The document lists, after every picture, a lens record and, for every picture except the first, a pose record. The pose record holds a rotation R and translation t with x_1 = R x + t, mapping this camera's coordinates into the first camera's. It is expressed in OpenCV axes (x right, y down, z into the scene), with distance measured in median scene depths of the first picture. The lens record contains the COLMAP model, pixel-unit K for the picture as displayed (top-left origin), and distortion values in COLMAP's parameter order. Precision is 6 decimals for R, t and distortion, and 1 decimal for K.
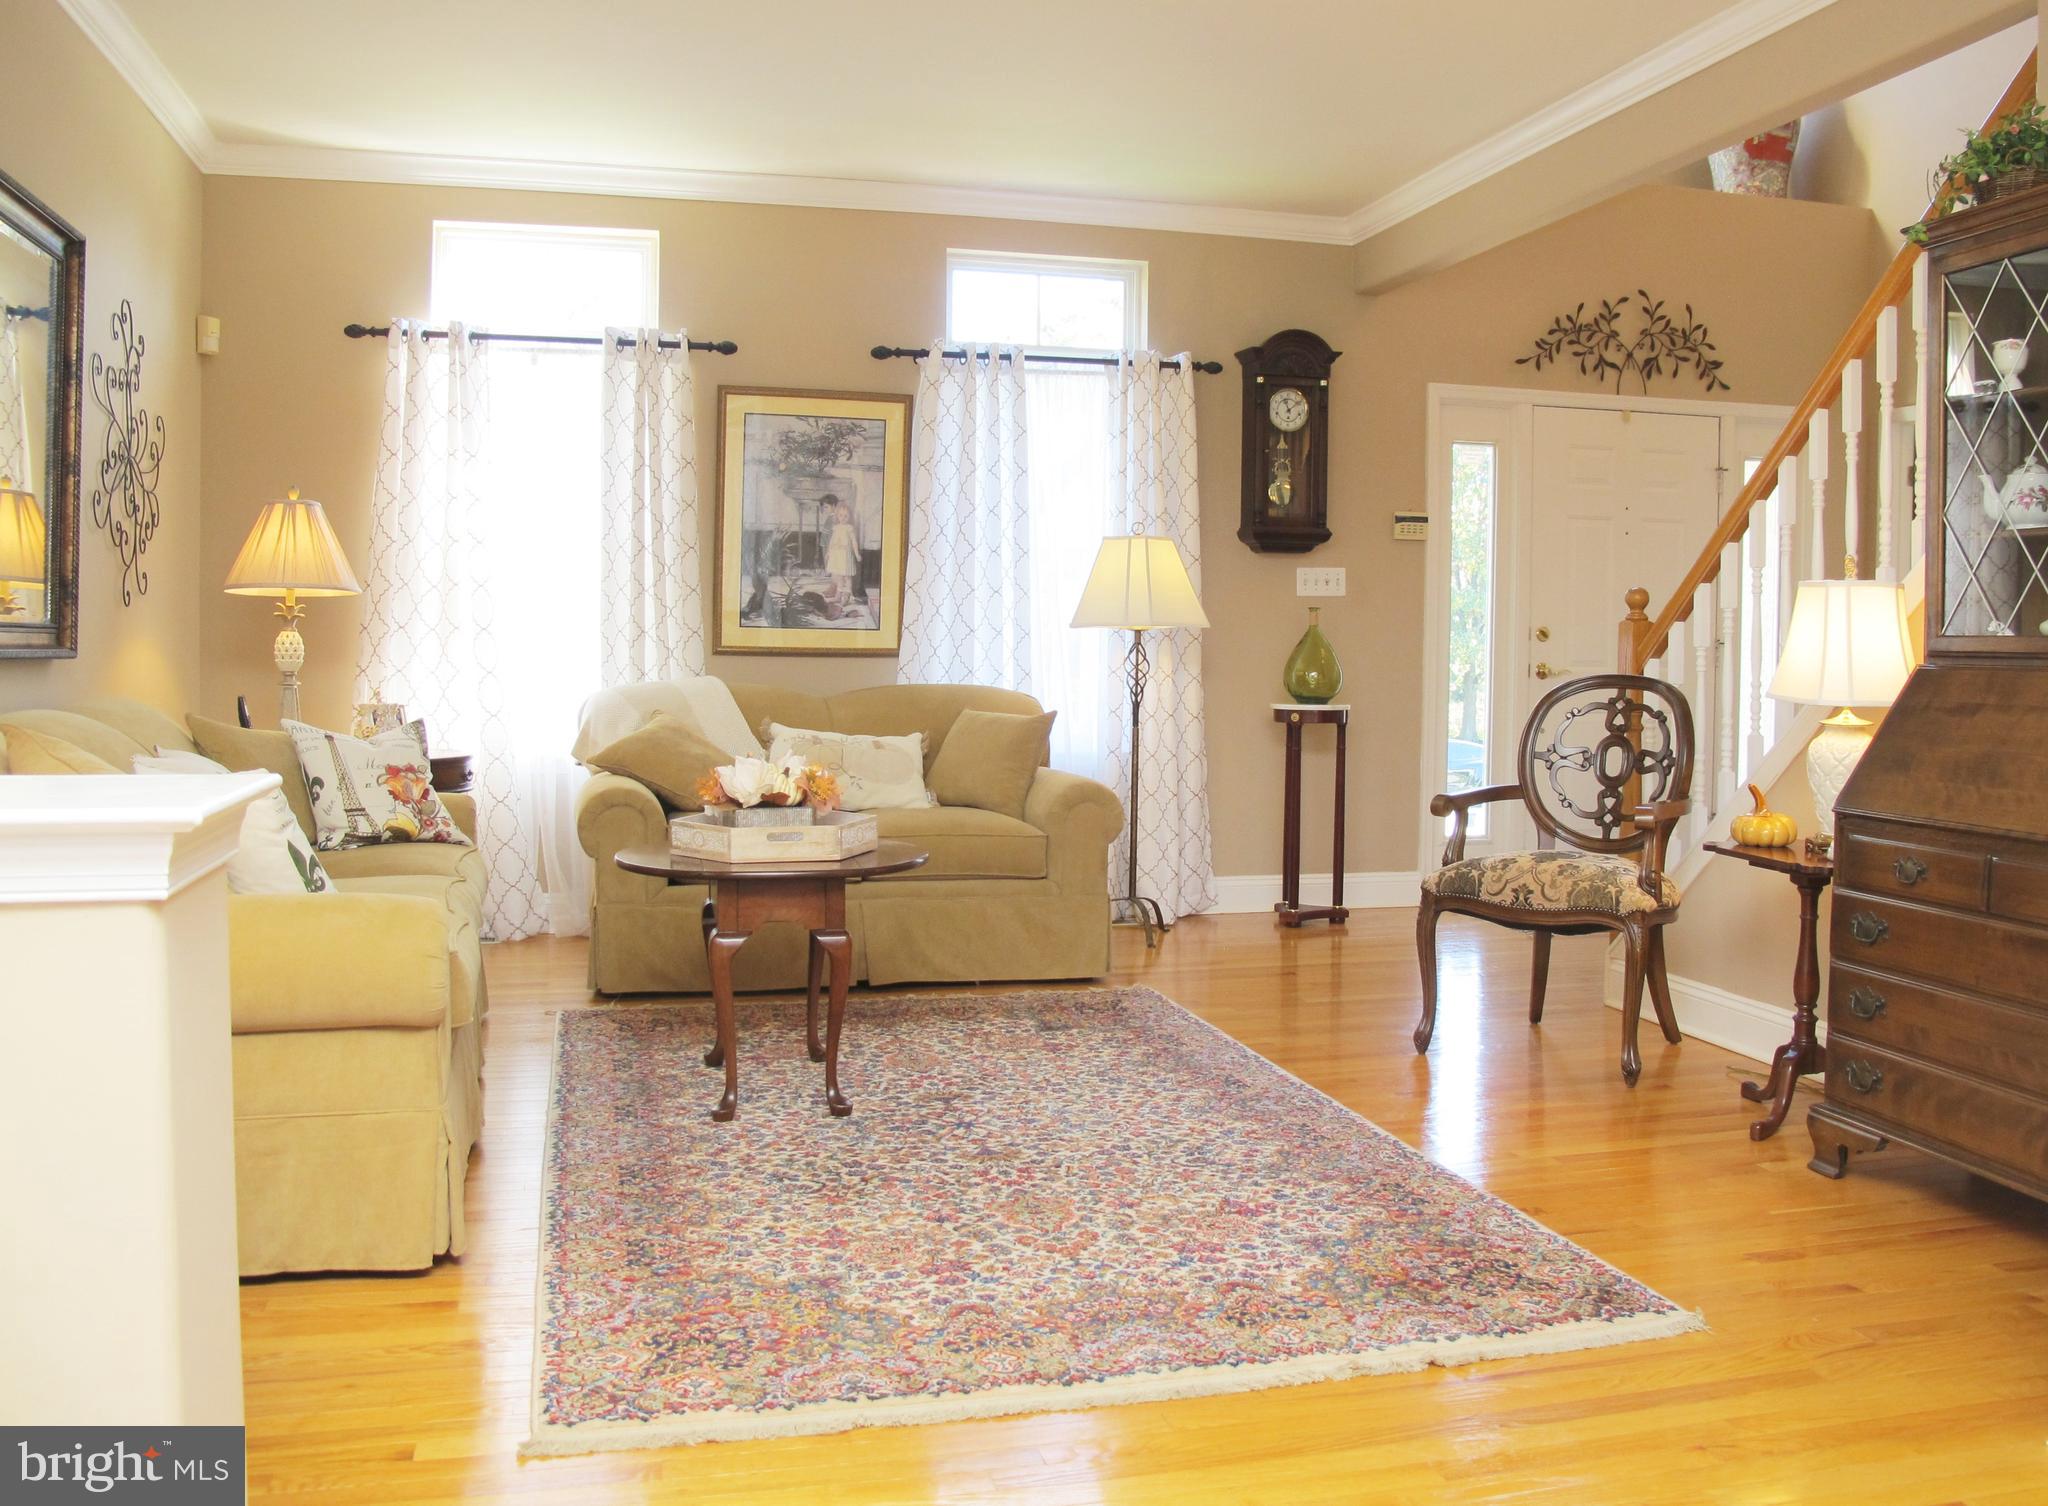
lens RADIAL K [[1750.6, 0, 1034.2], [0, 1750.6, 737.4], [0, 0, 1]] dist [-0.131260, 0.056347]
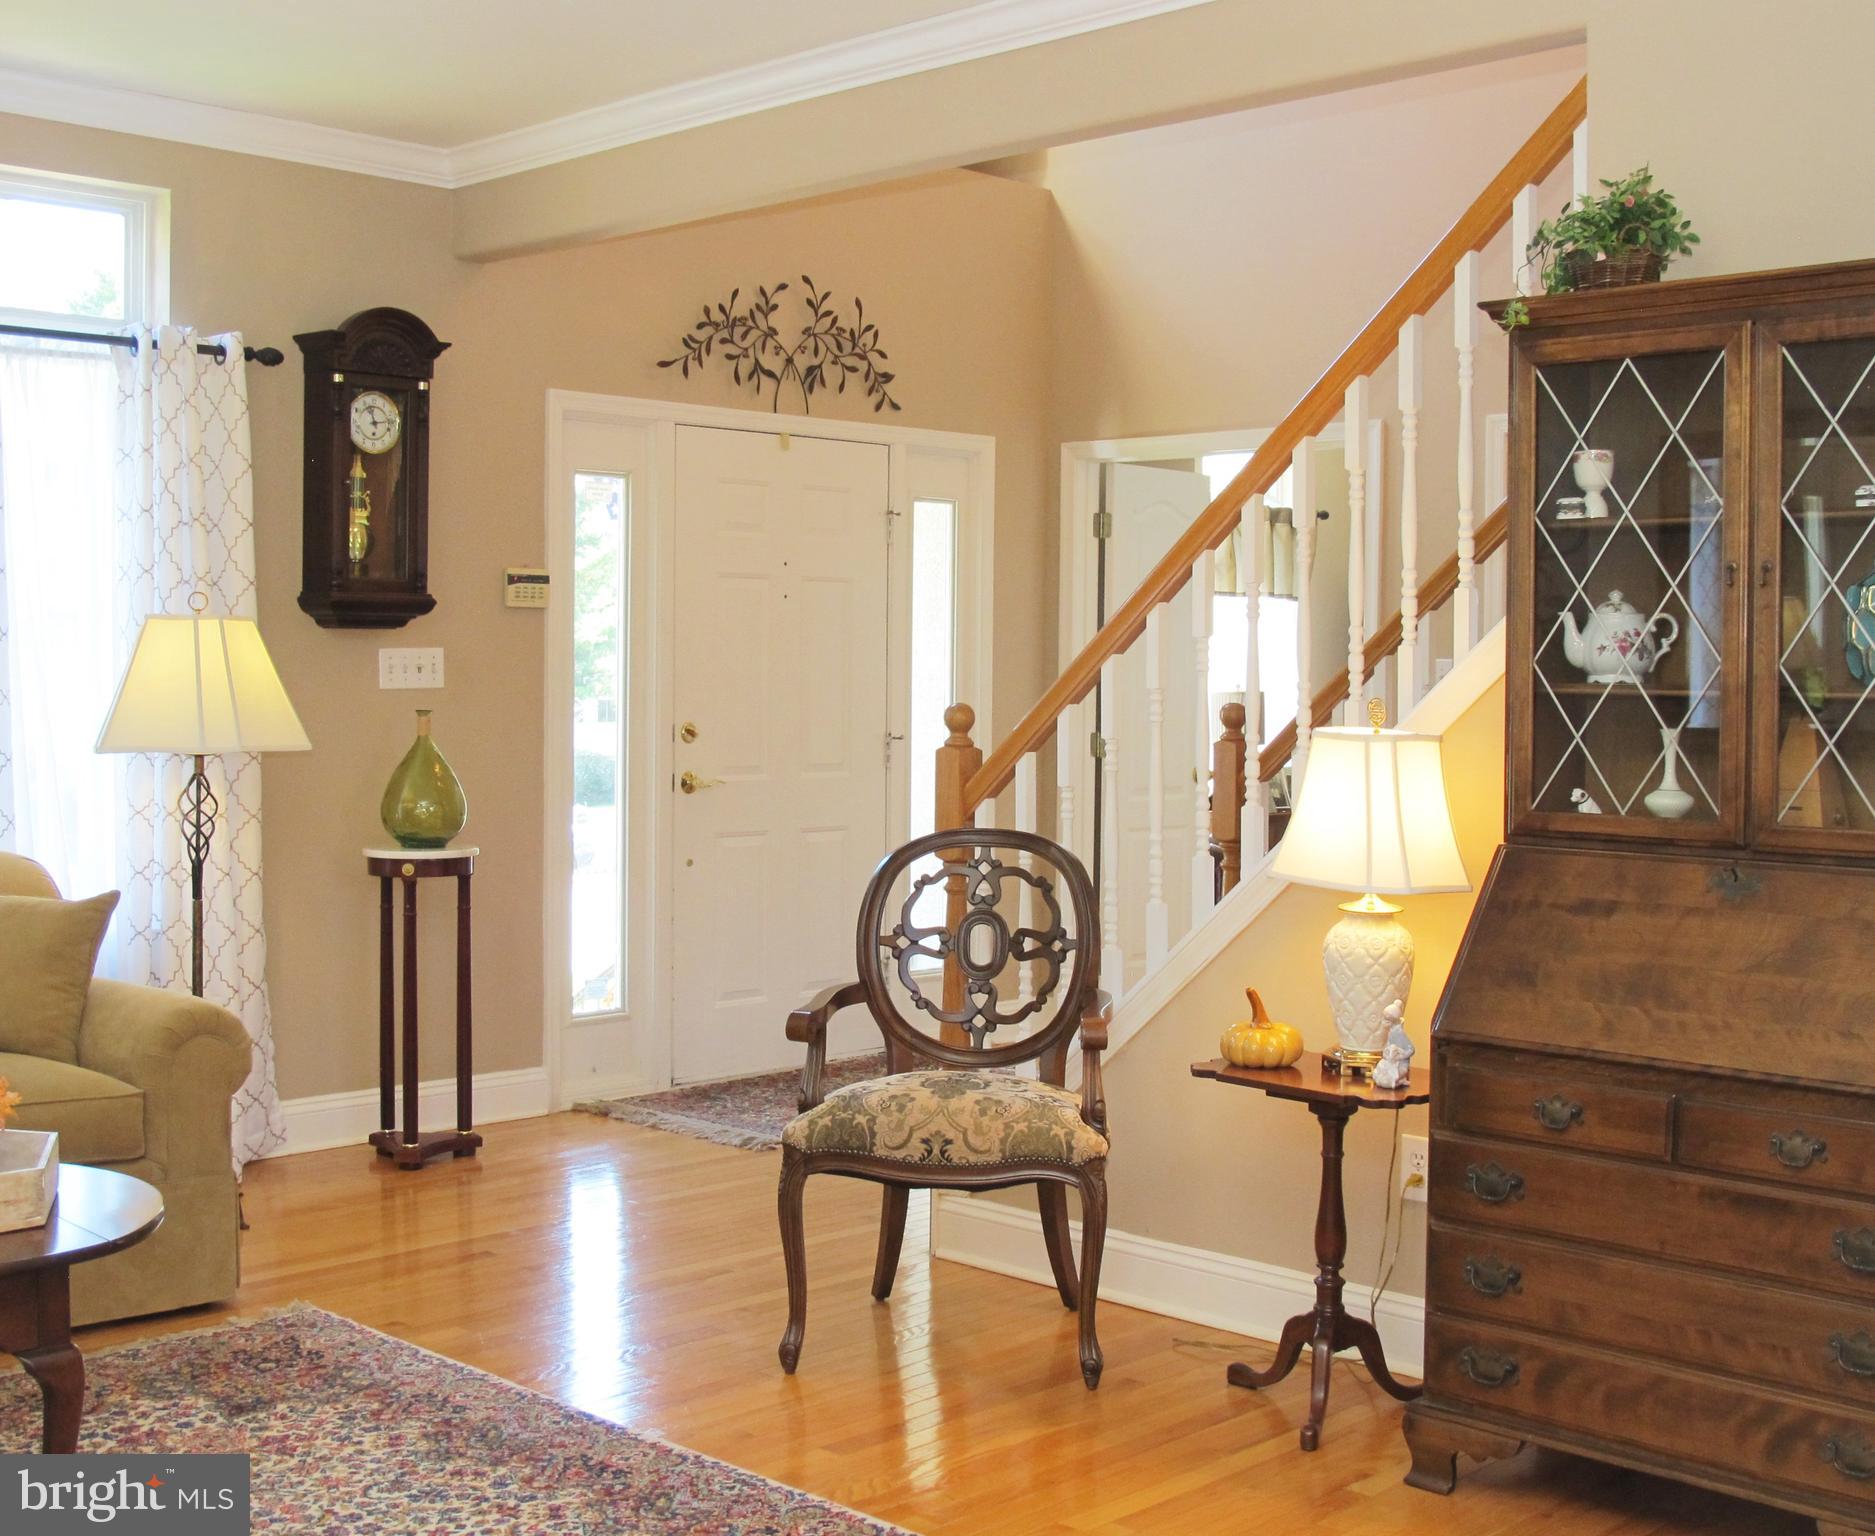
lens RADIAL K [[2344.3, 0, 934.8], [0, 2344.3, 777.8], [0, 0, 1]] dist [-0.084361, 0.000000]
pose [[0.857086, -0.025420, 0.514545, -0.178361], [0.027980, 0.999605, 0.002777, -0.053949], [-0.514412, 0.012017, 0.857459, 0.114401]]
